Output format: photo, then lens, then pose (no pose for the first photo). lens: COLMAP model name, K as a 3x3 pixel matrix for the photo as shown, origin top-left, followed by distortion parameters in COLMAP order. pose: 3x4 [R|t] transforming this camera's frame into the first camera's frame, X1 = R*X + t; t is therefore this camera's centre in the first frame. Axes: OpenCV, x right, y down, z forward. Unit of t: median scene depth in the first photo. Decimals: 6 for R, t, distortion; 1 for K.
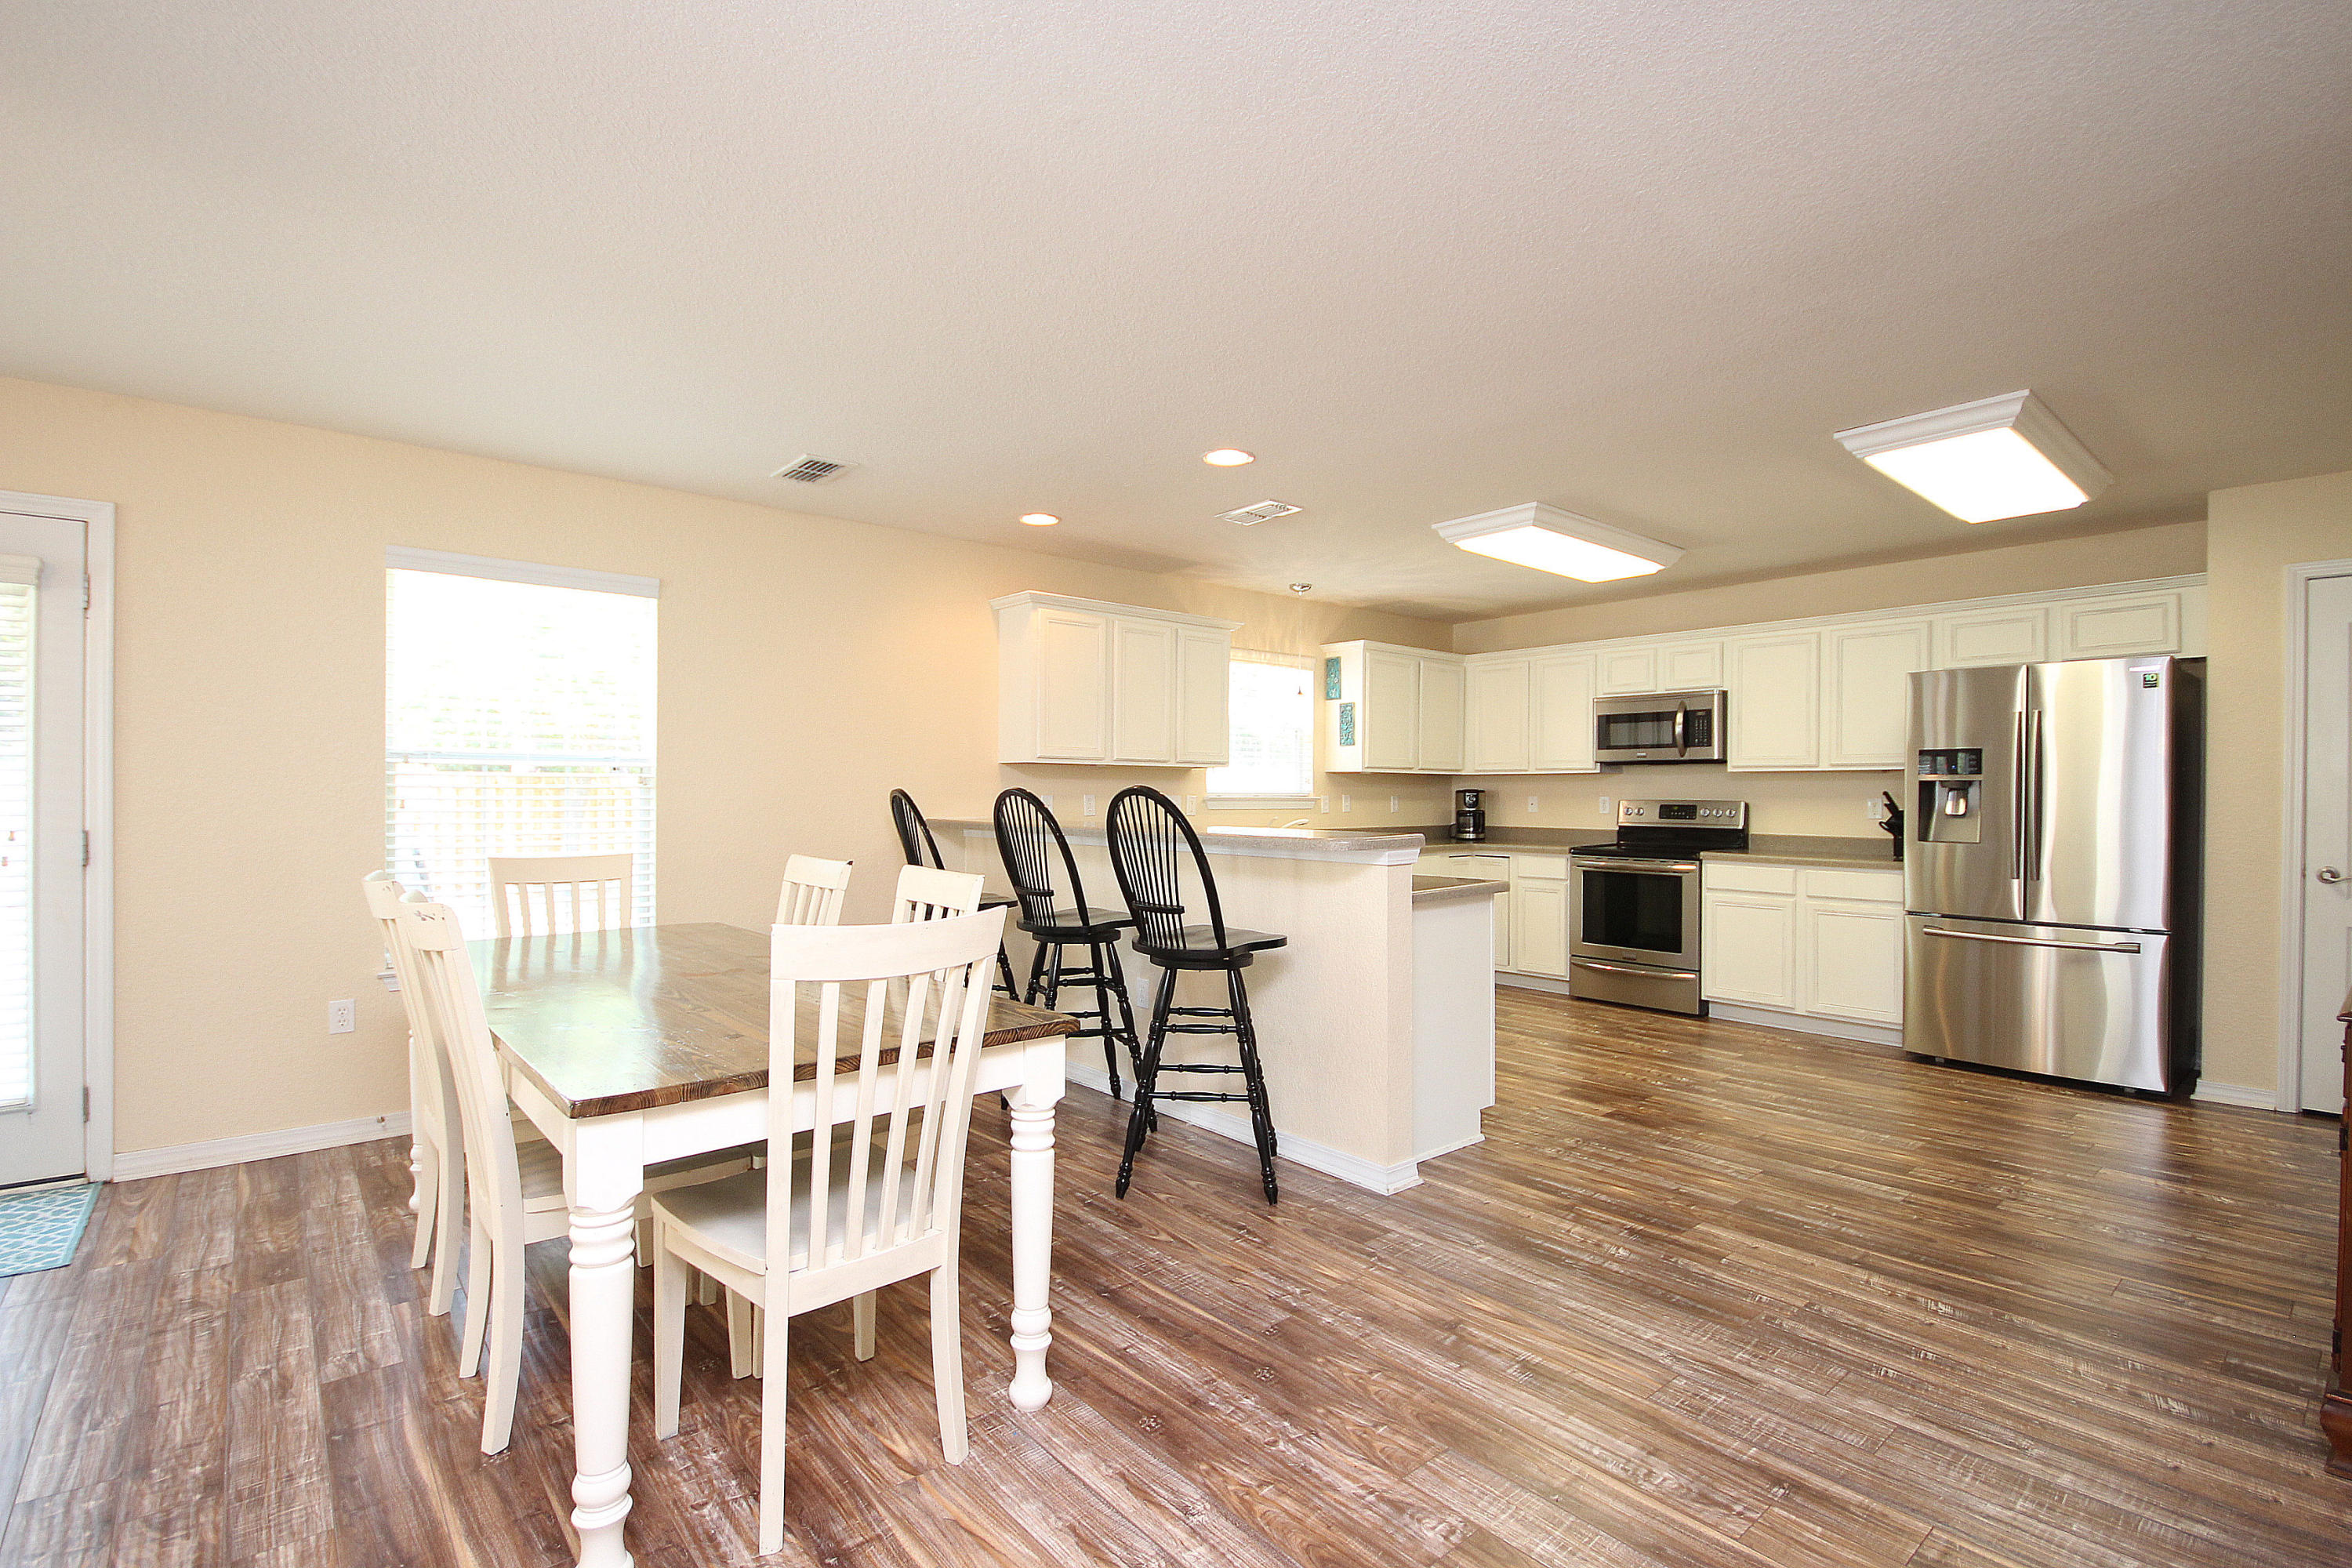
lens RADIAL K [[1085.0, 0, 1175.9], [0, 1085.0, 795.7], [0, 0, 1]] dist [0.006742, -0.009214]
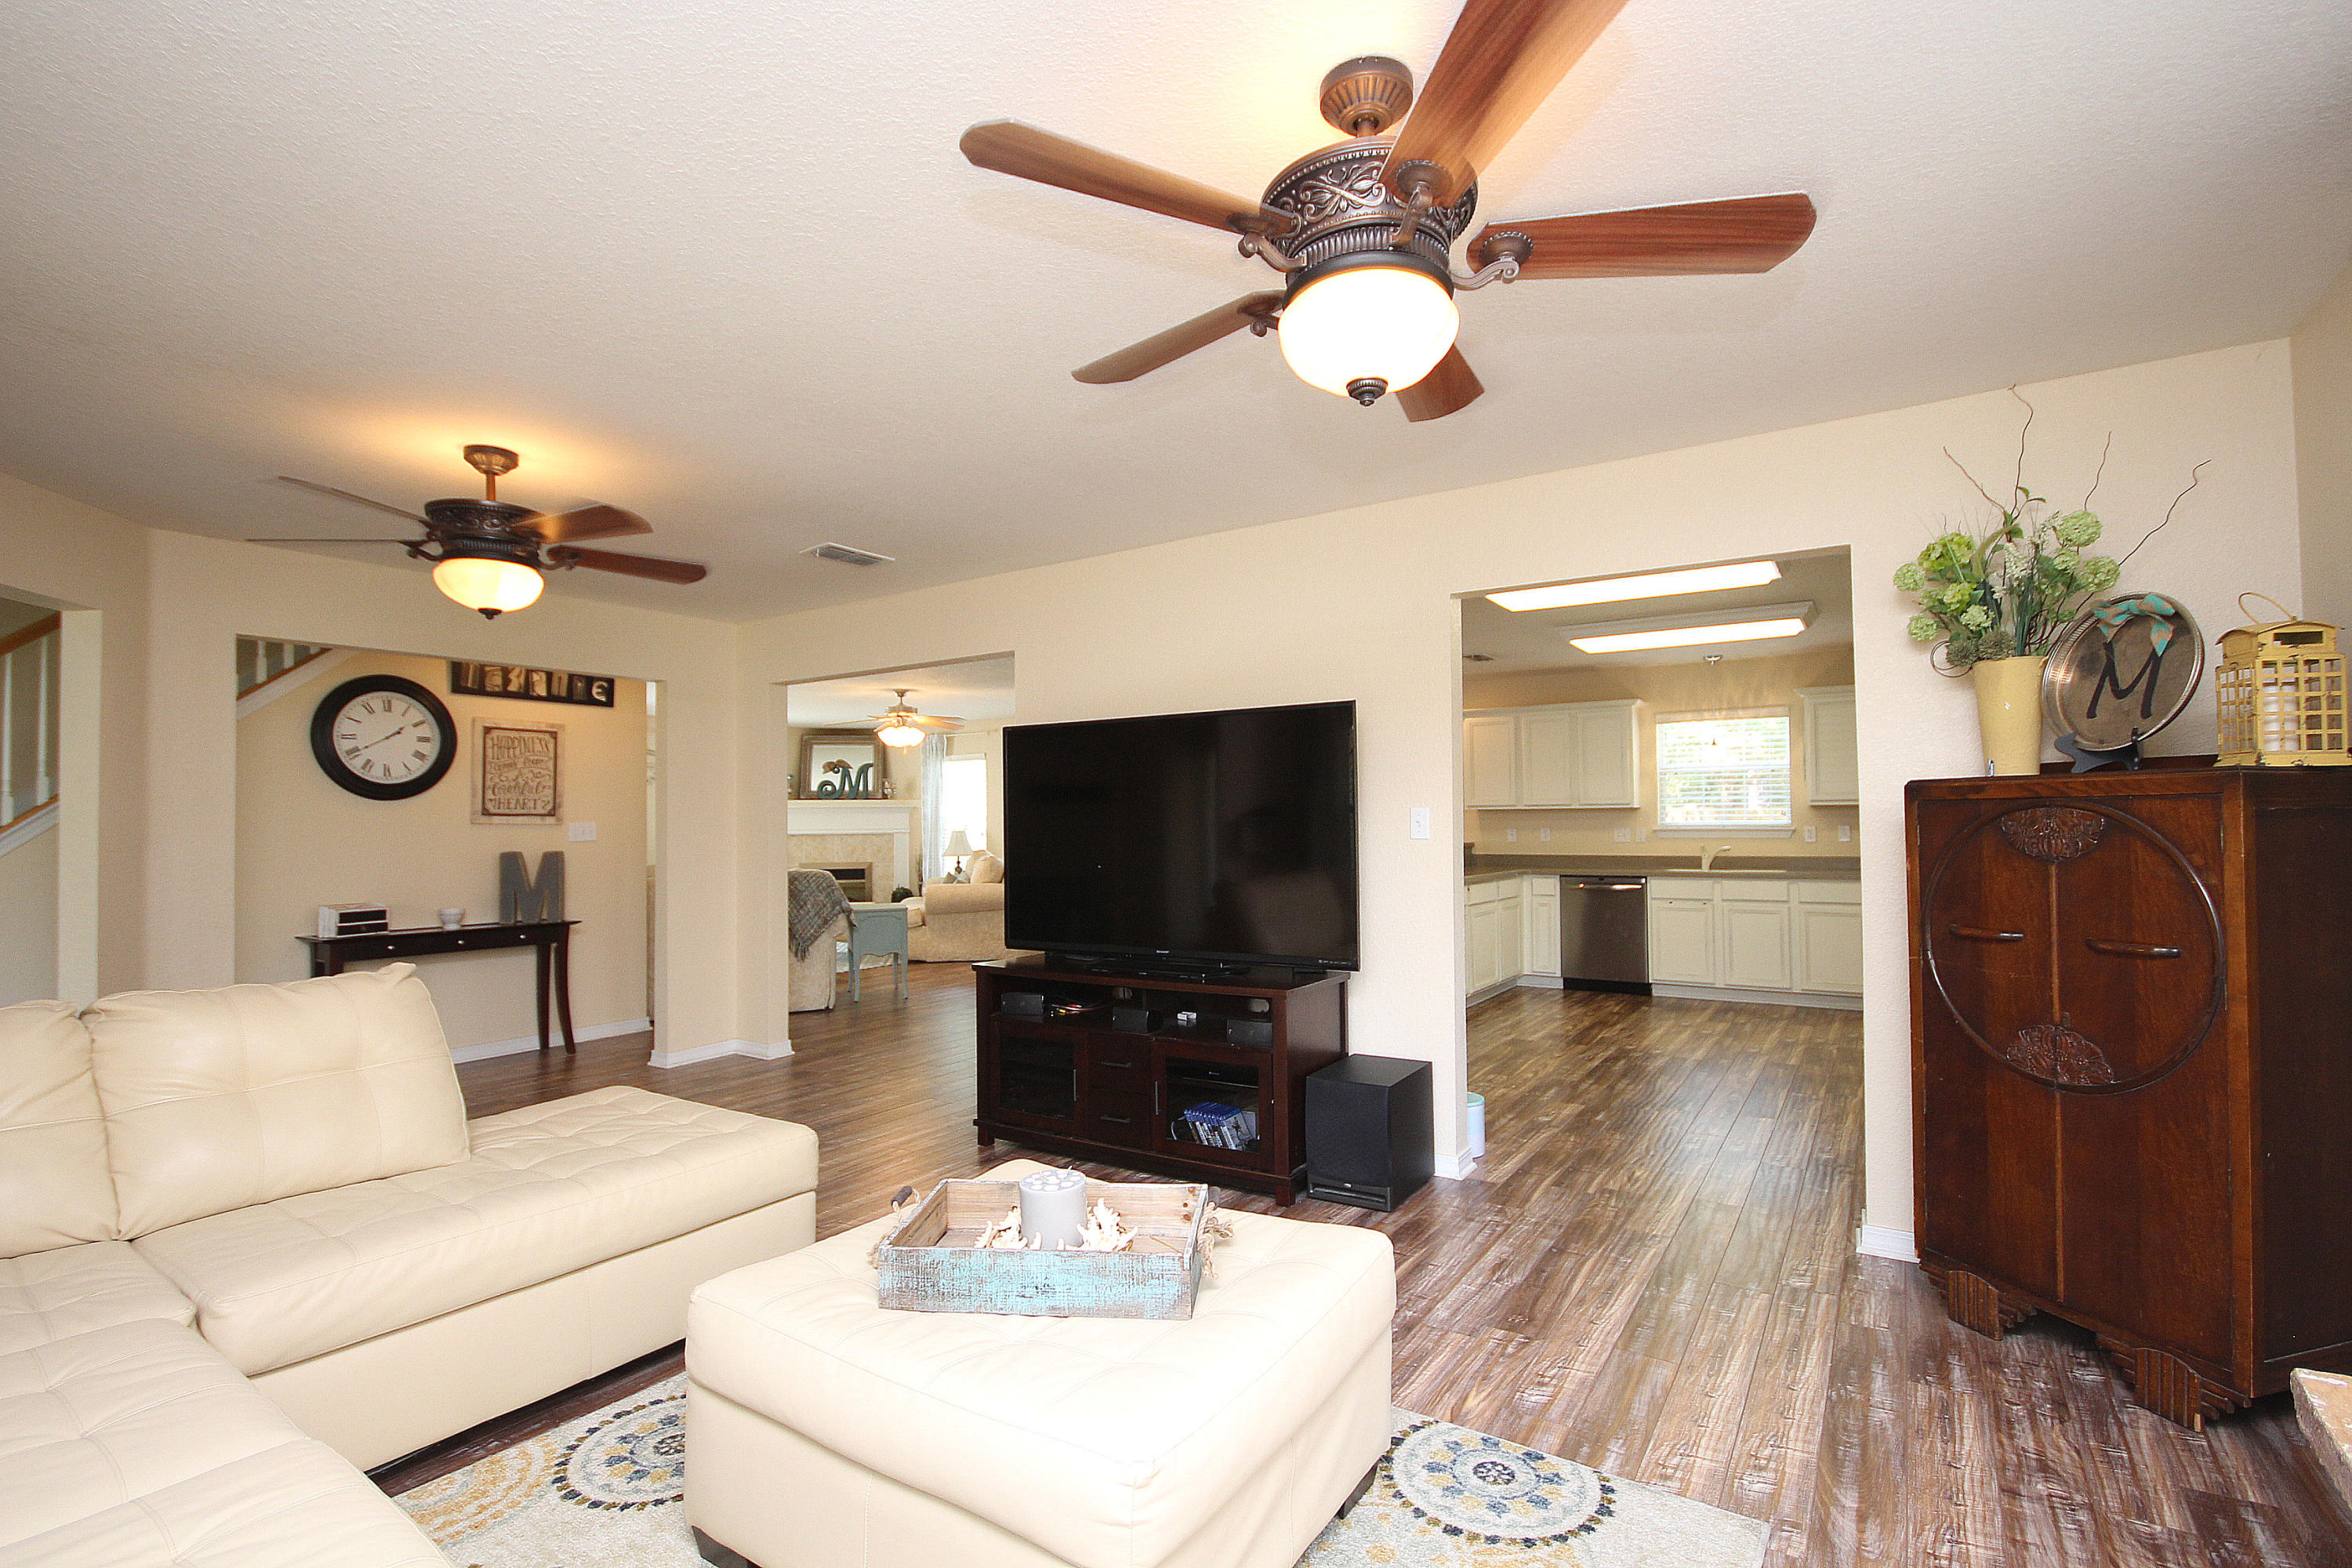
lens RADIAL K [[1085.0, 0, 1175.5], [0, 1085.0, 799.2], [0, 0, 1]] dist [0.006742, -0.009214]
pose [[0.277679, -0.027778, -0.960272, 1.657192], [0.007827, 0.999614, -0.026653, -0.005563], [0.960642, -0.000116, 0.277789, 0.107194]]
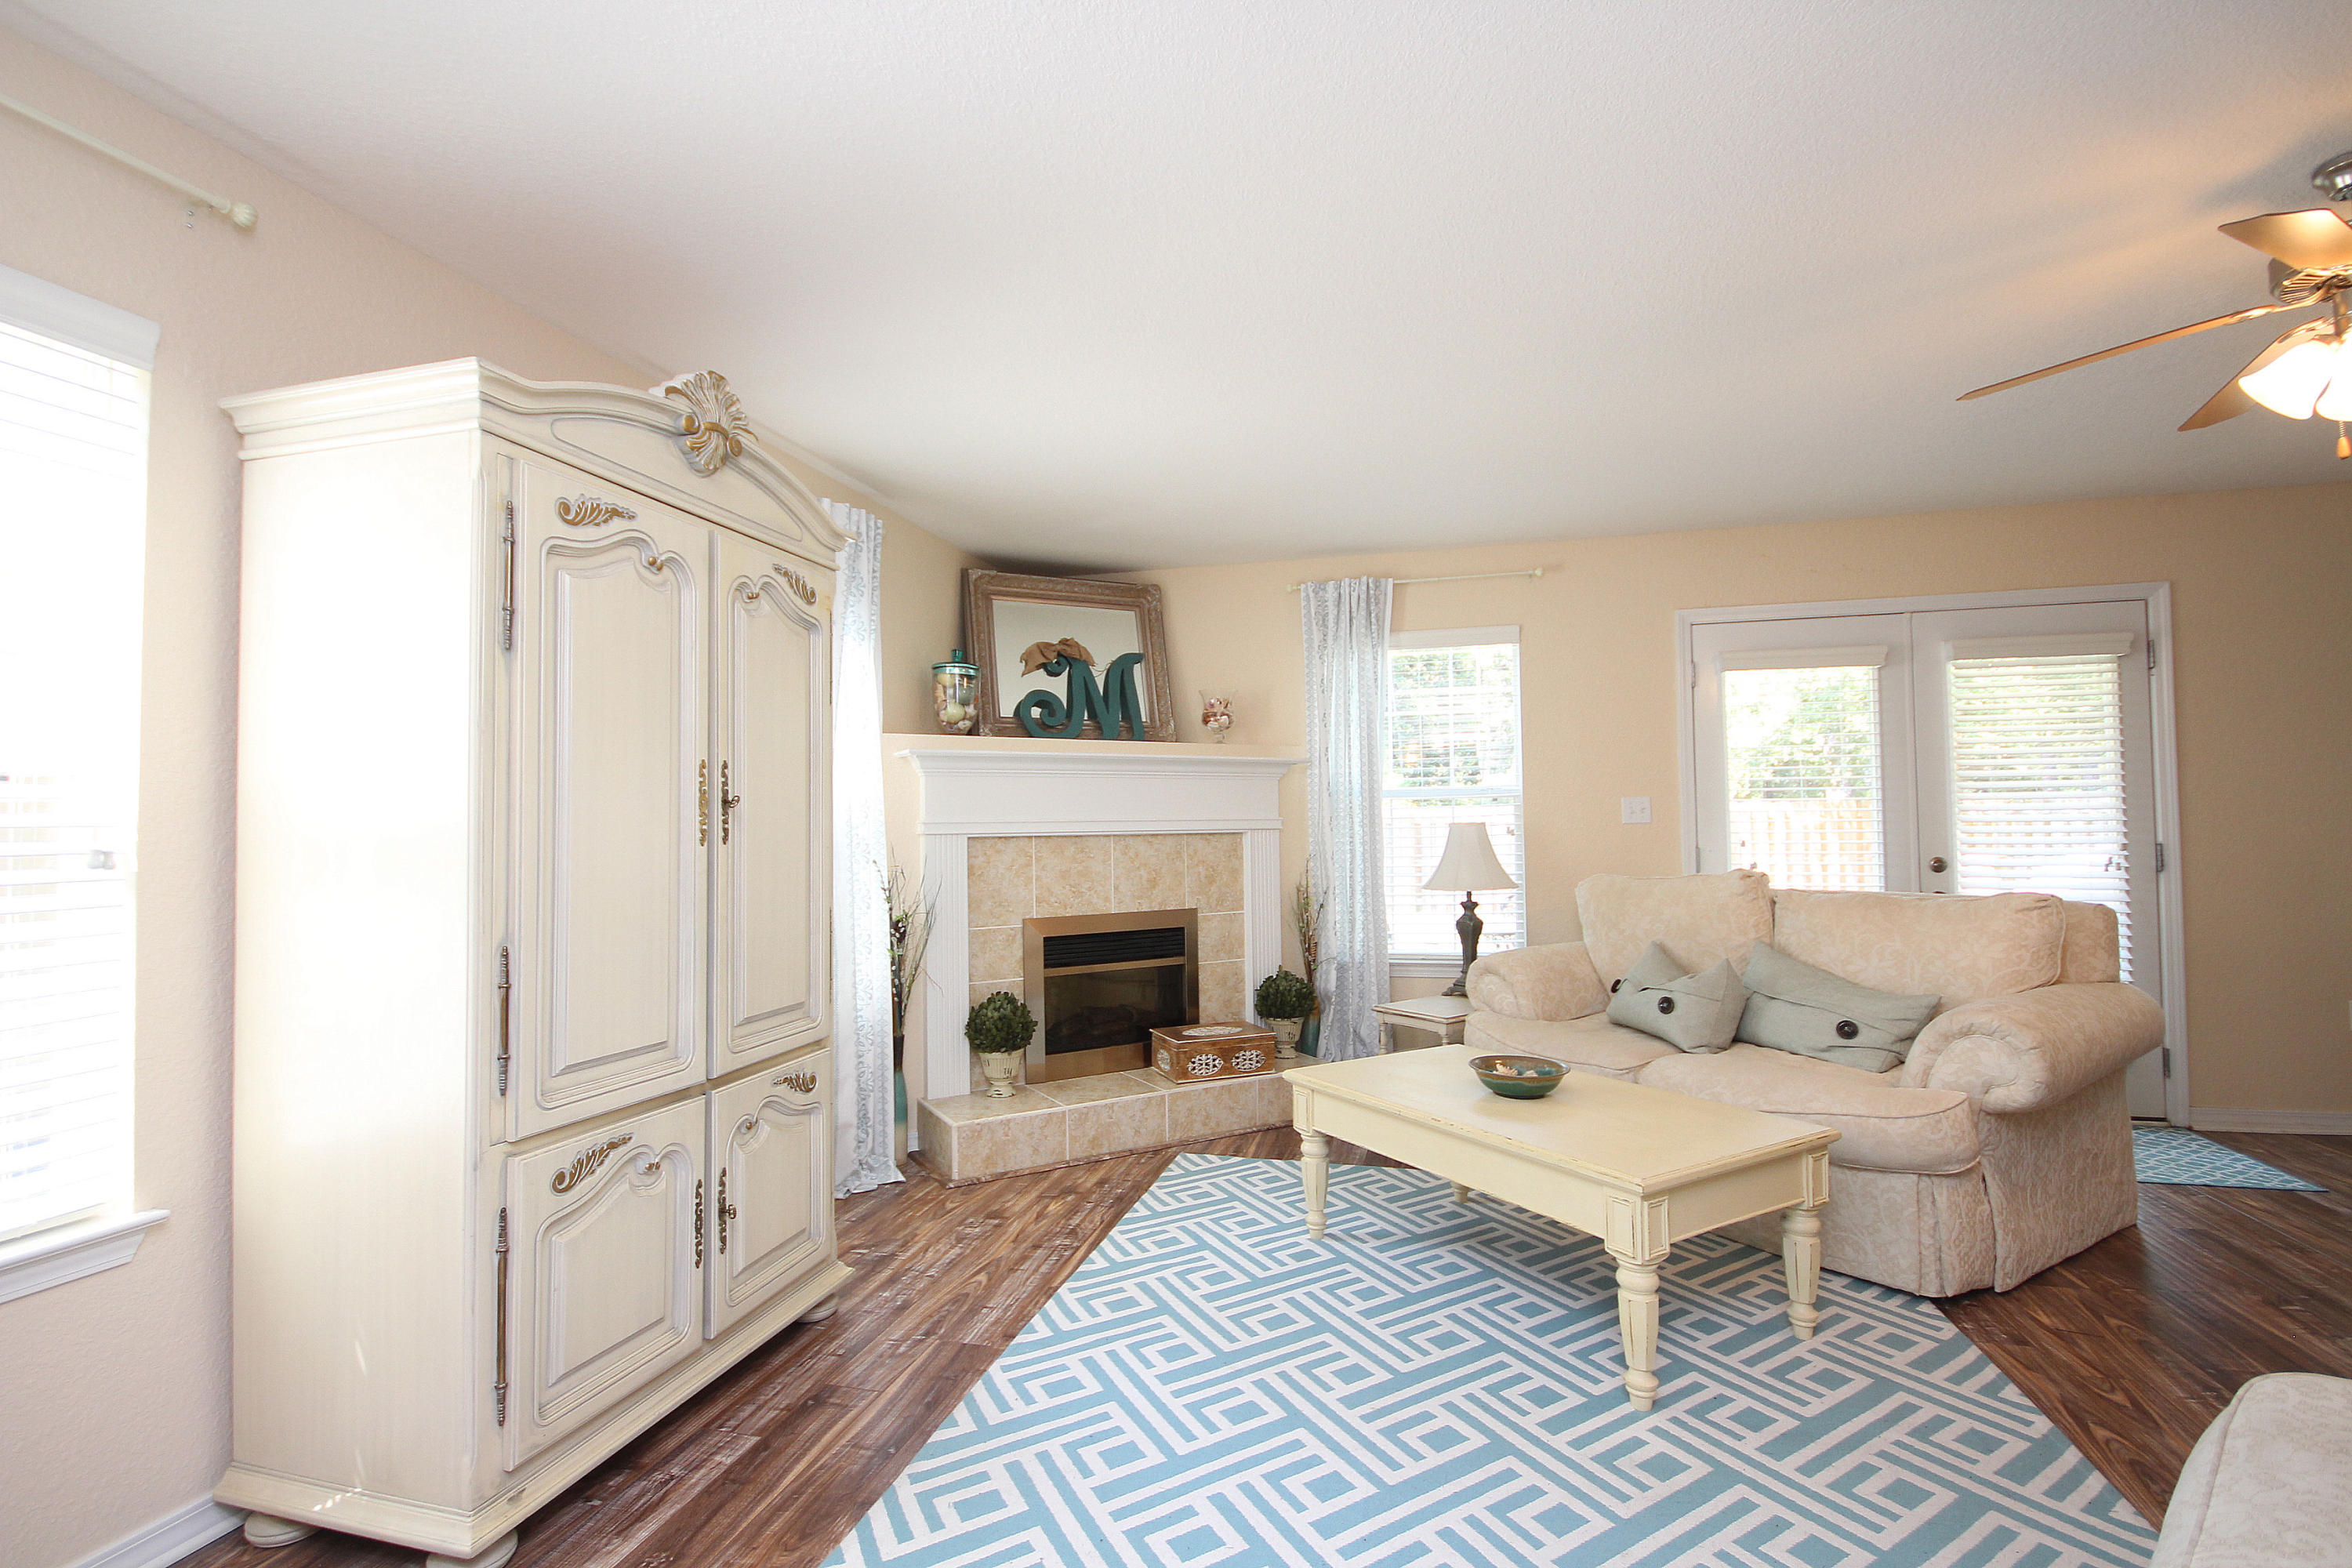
lens RADIAL K [[1085.0, 0, 1171.8], [0, 1085.0, 796.4], [0, 0, 1]] dist [0.006742, -0.009214]
pose [[0.576490, -0.034390, -0.816380, -0.486346], [0.013555, 0.999379, -0.032527, 0.001854], [0.816992, 0.007685, 0.576598, -0.513010]]
